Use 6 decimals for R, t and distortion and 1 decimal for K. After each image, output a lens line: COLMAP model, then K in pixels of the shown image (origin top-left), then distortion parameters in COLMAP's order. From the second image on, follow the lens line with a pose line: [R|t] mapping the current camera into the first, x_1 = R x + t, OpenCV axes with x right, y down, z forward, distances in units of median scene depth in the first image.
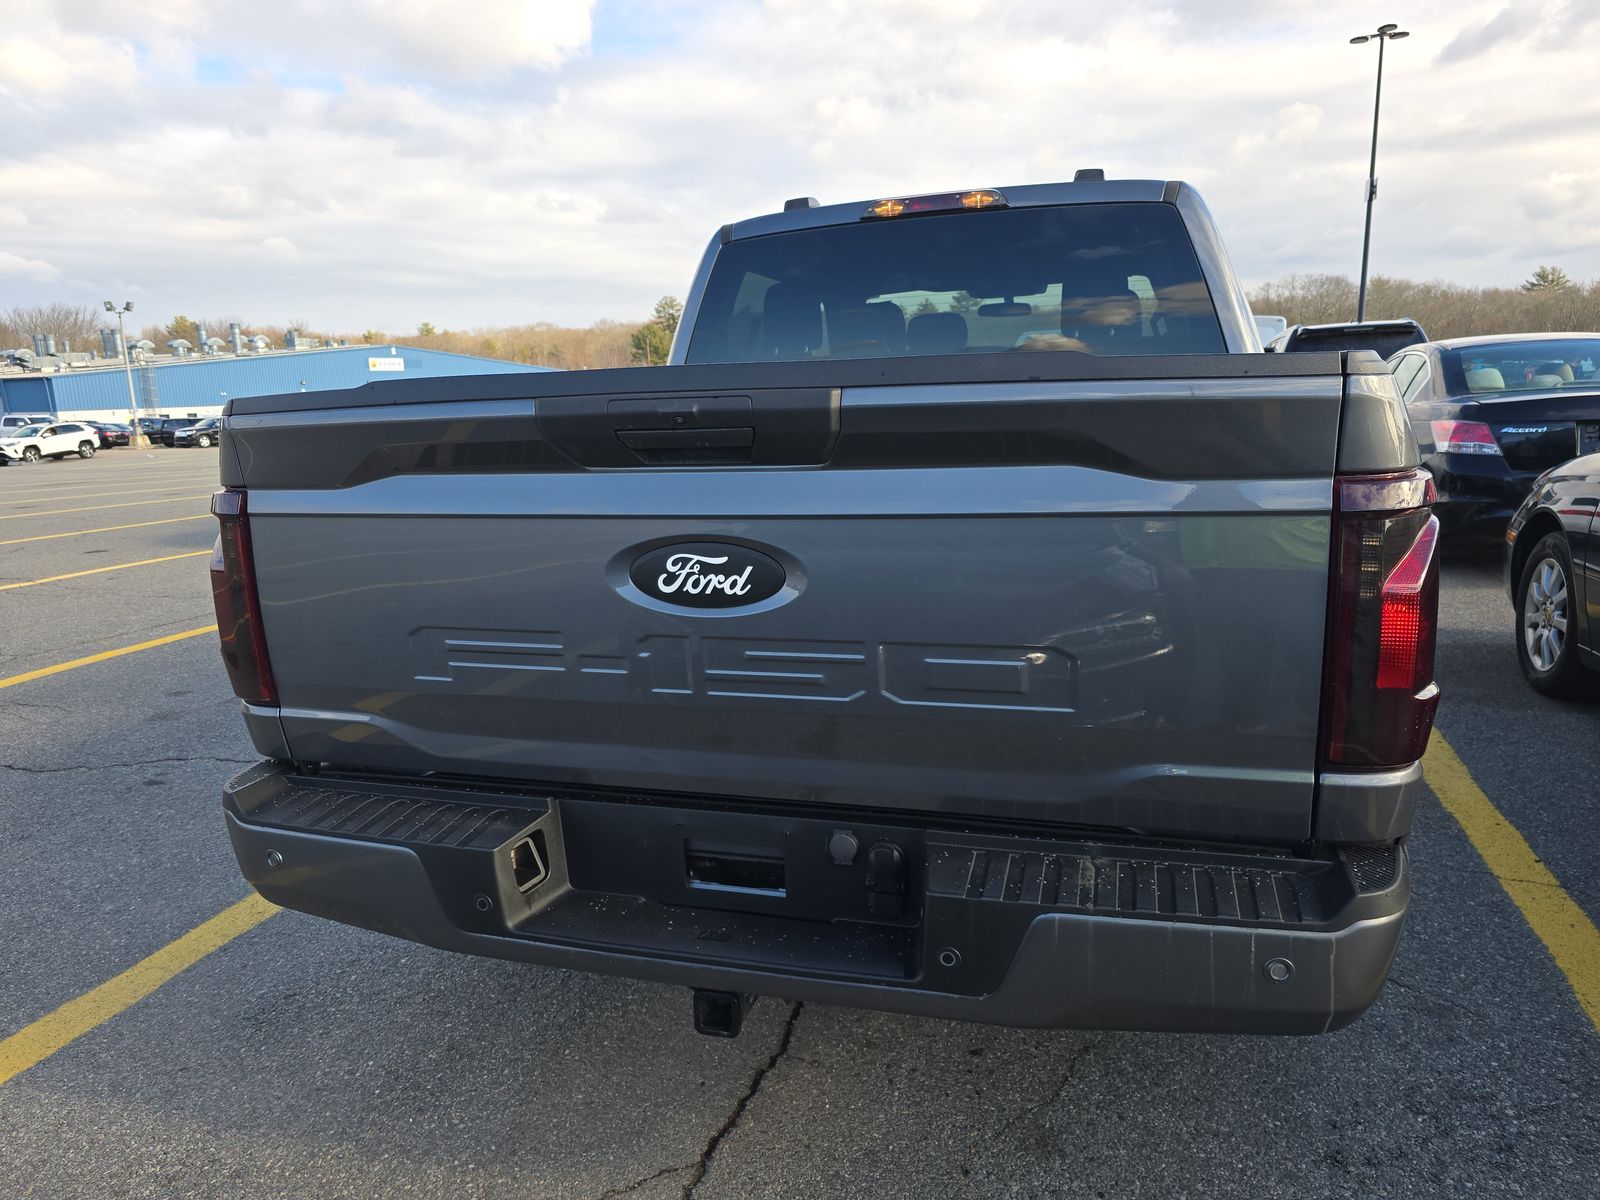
lens RADIAL K [[1065.0, 0, 792.9], [0, 1065.0, 598.2], [0, 0, 1]] dist [0.064914, -0.067721]
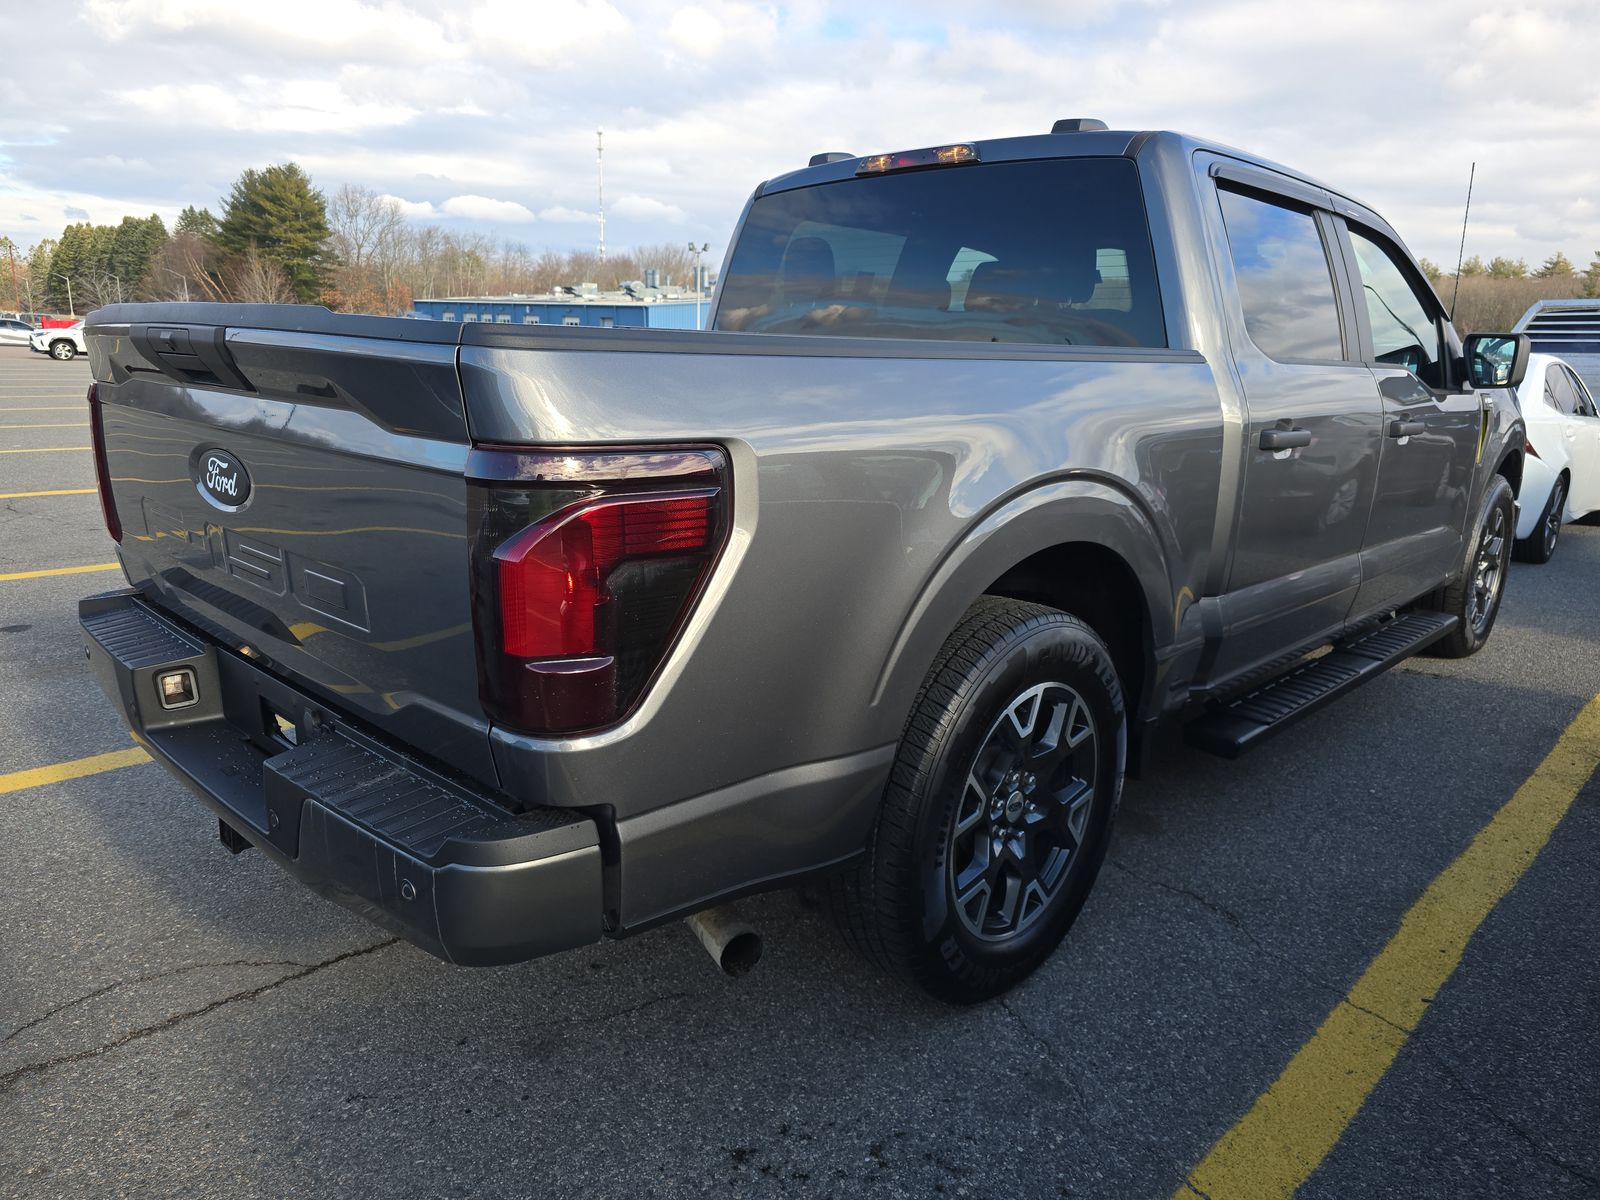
lens RADIAL K [[1065.0, 0, 792.9], [0, 1065.0, 598.2], [0, 0, 1]] dist [0.064914, -0.067721]
pose [[0.890321, 0.164858, -0.424440, 0.529240], [-0.146029, 0.986297, 0.076775, -0.038021], [0.431281, -0.006374, 0.902195, 0.082402]]
